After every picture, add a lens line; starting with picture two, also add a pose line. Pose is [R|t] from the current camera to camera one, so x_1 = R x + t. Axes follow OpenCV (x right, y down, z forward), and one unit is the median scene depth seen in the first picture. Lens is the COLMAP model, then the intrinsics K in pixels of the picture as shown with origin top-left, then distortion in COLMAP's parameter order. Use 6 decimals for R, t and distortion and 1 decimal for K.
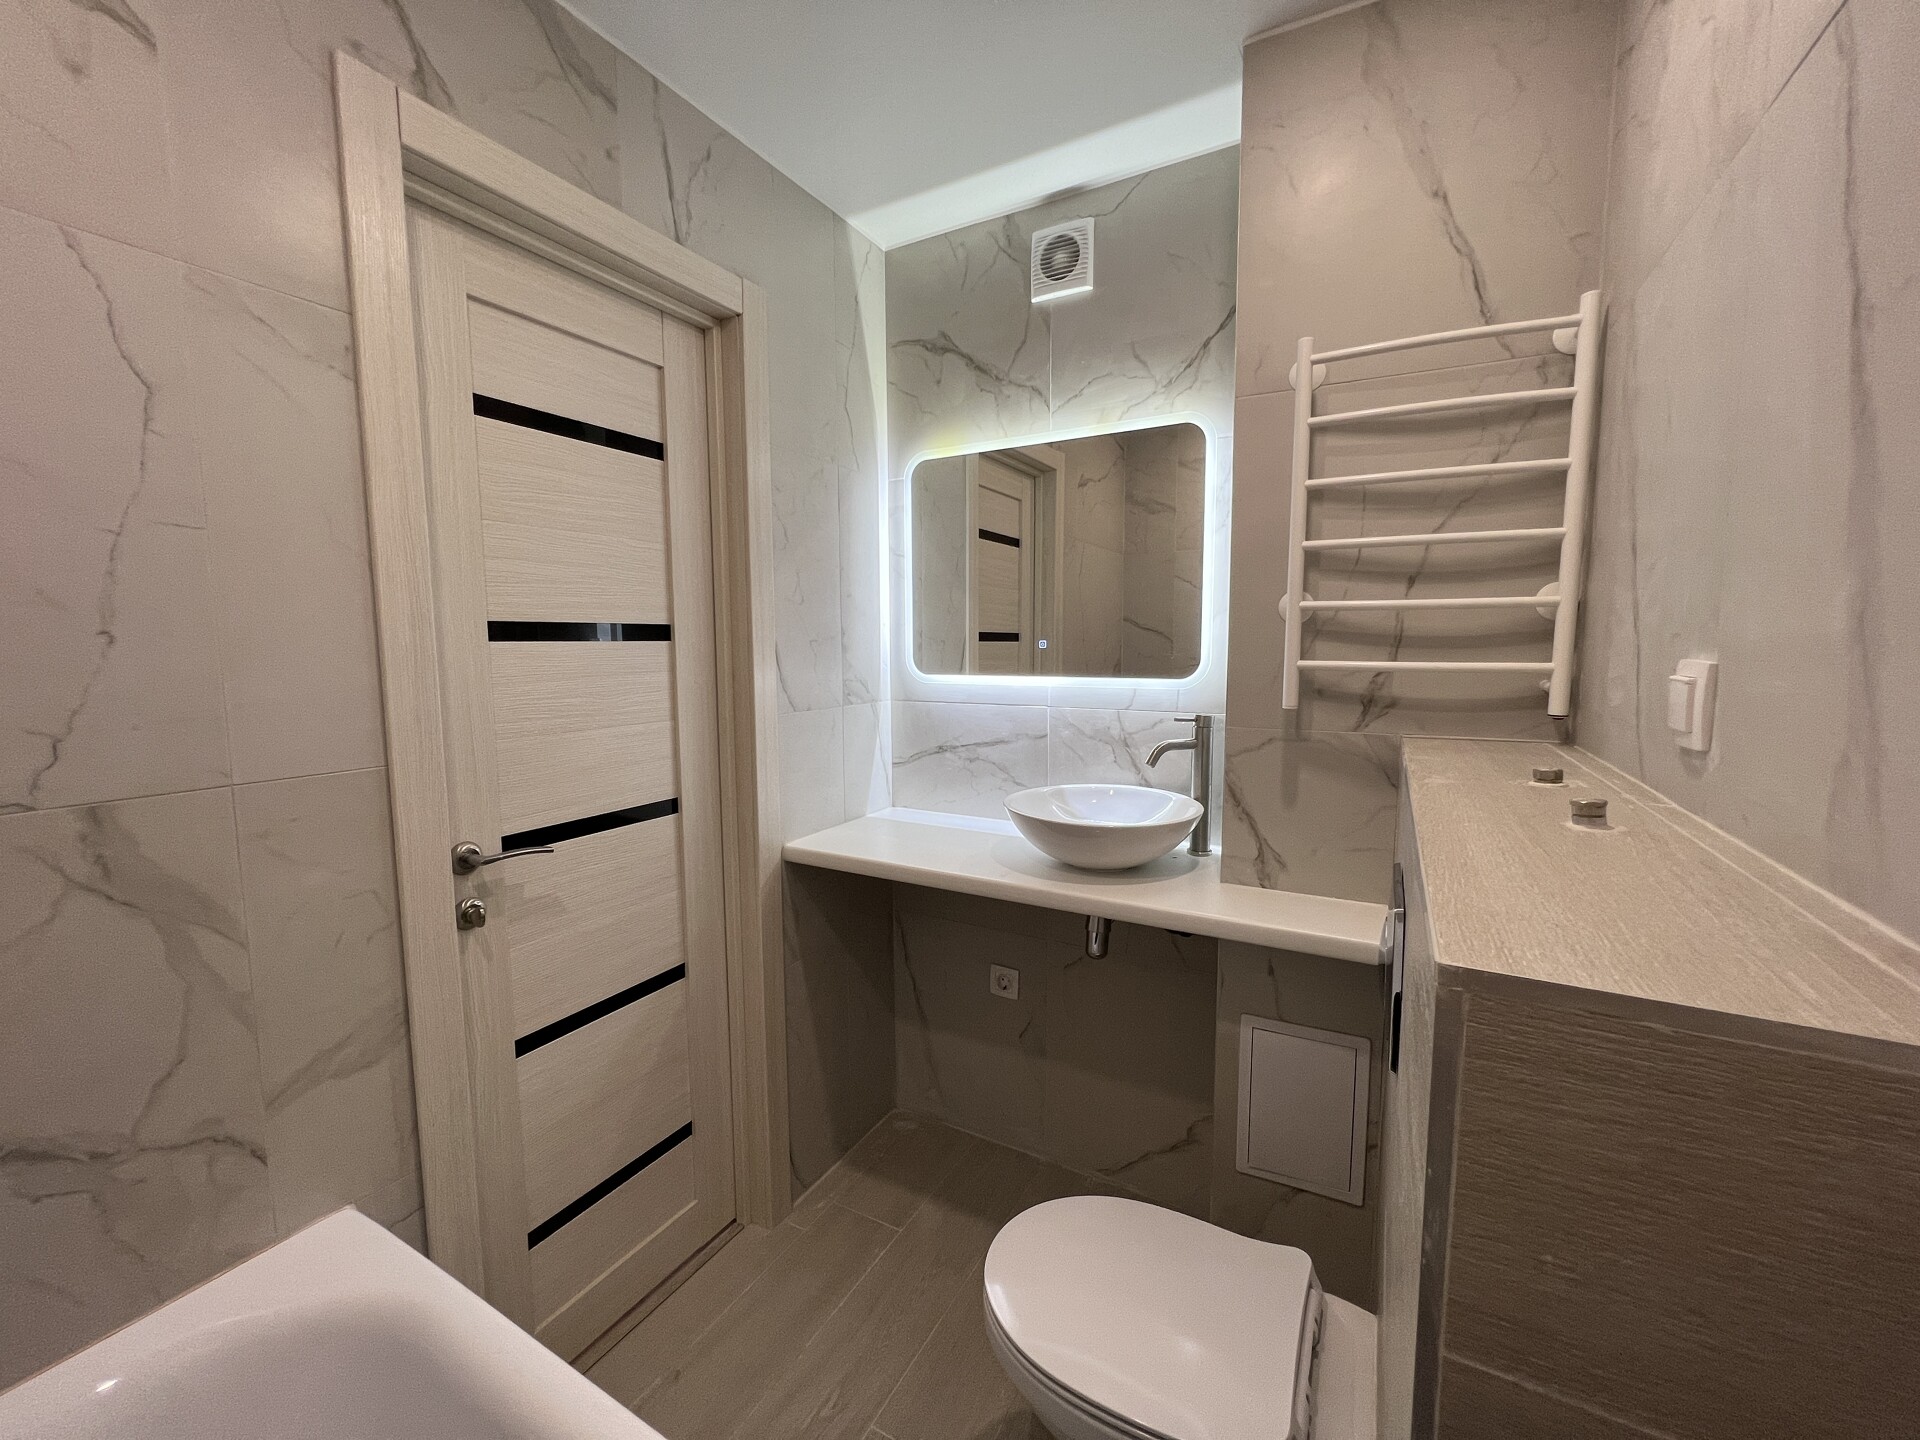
lens RADIAL K [[766.5, 0, 954.2], [0, 766.5, 715.1], [0, 0, 1]] dist [0.001520, 0.000146]
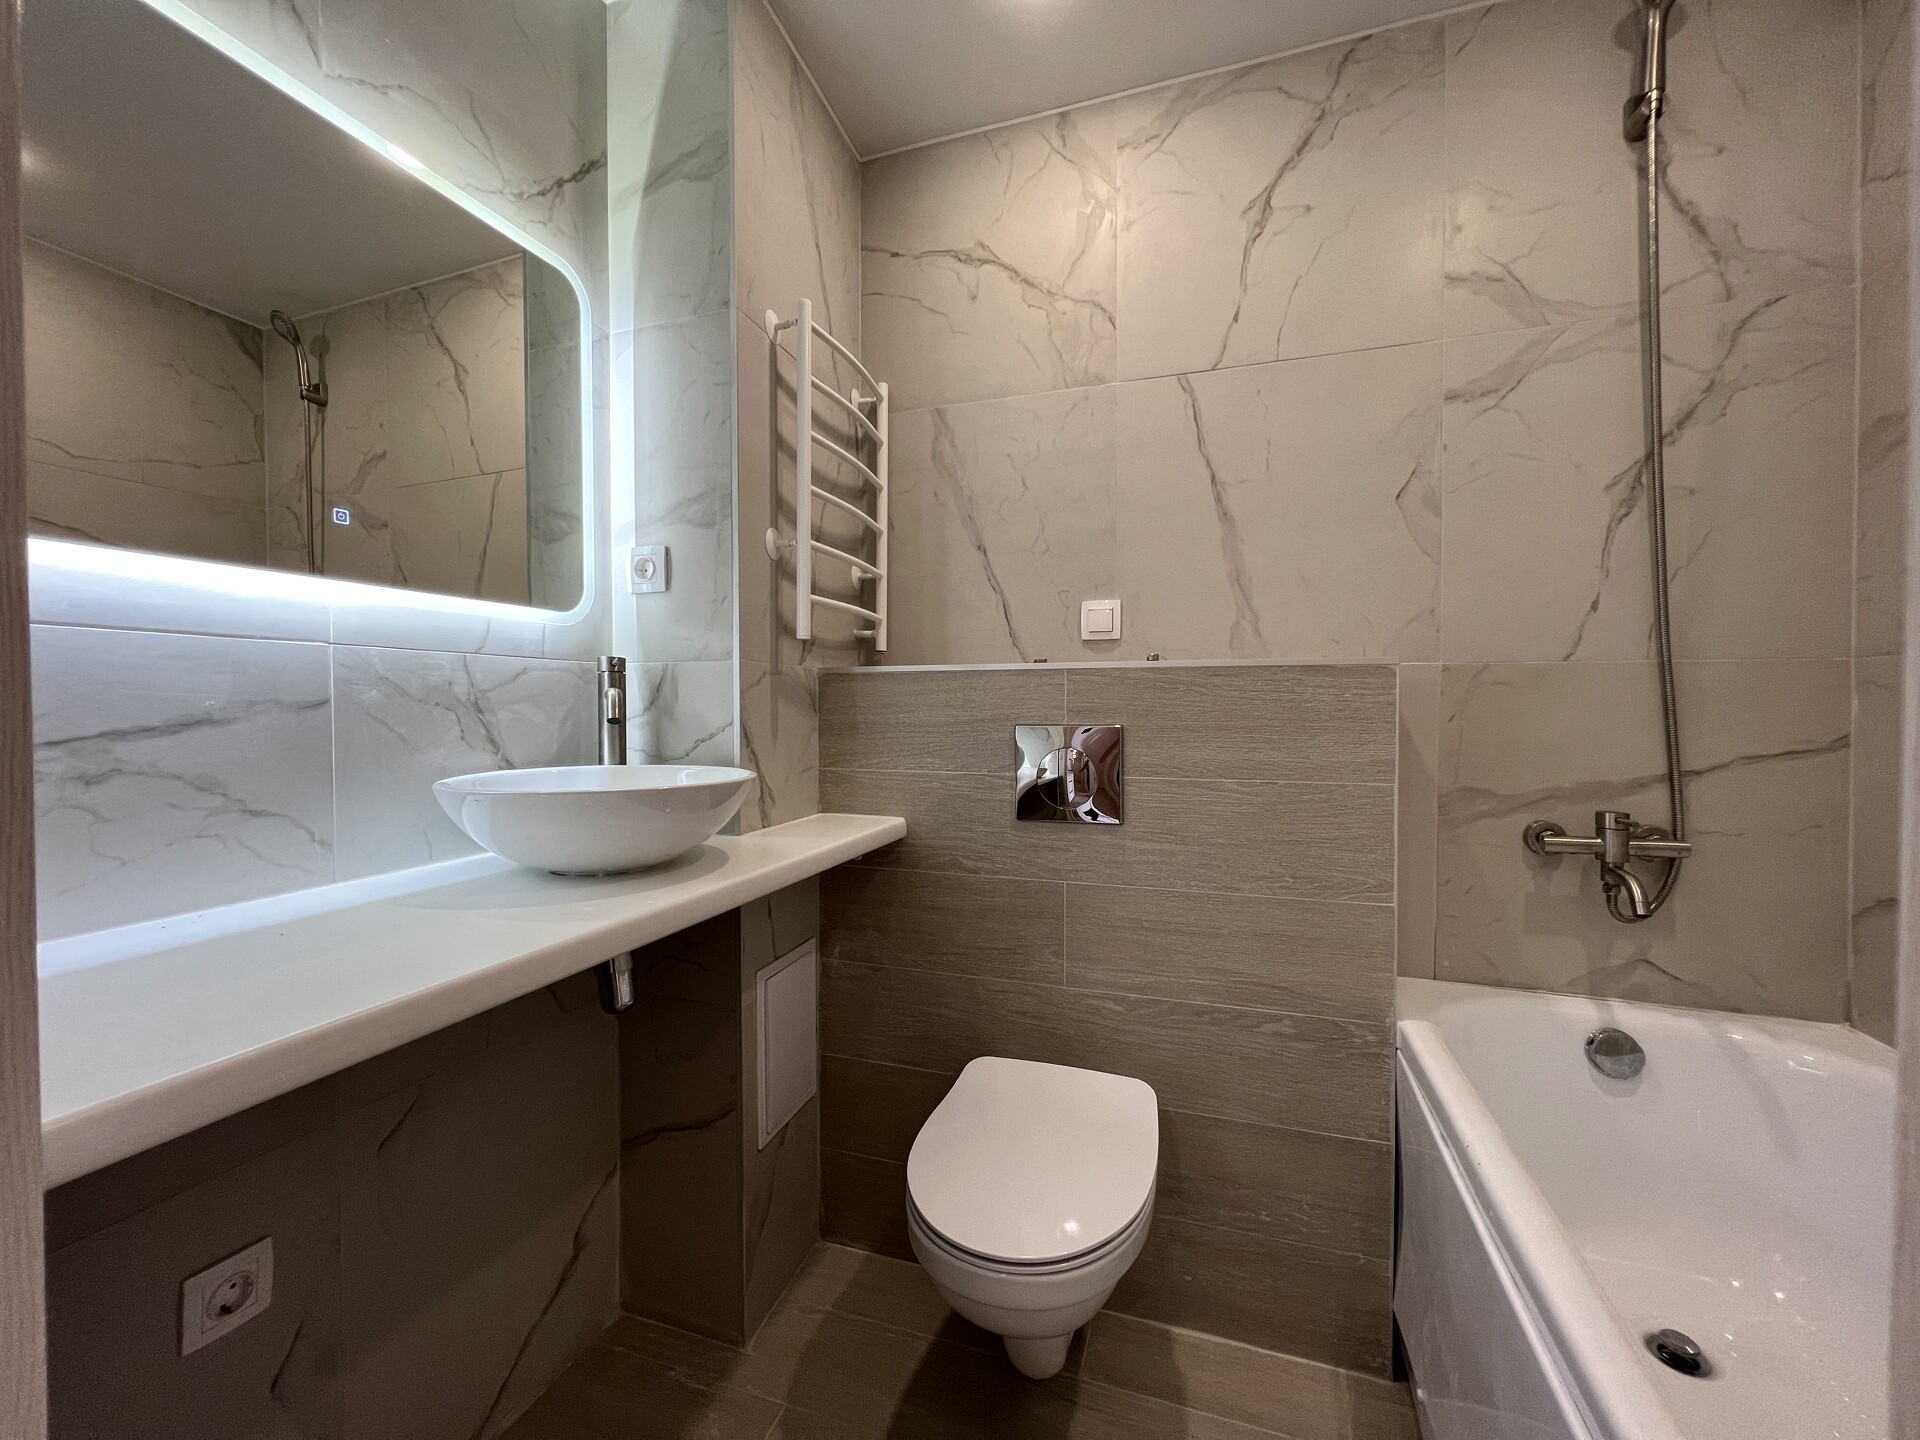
lens RADIAL K [[766.5, 0, 959.5], [0, 766.5, 712.0], [0, 0, 1]] dist [0.001520, 0.000146]
pose [[-0.173057, -0.005001, 0.984899, -0.505500], [0.094718, 0.995268, 0.021696, 0.070192], [-0.980347, 0.097042, -0.171764, 0.780978]]
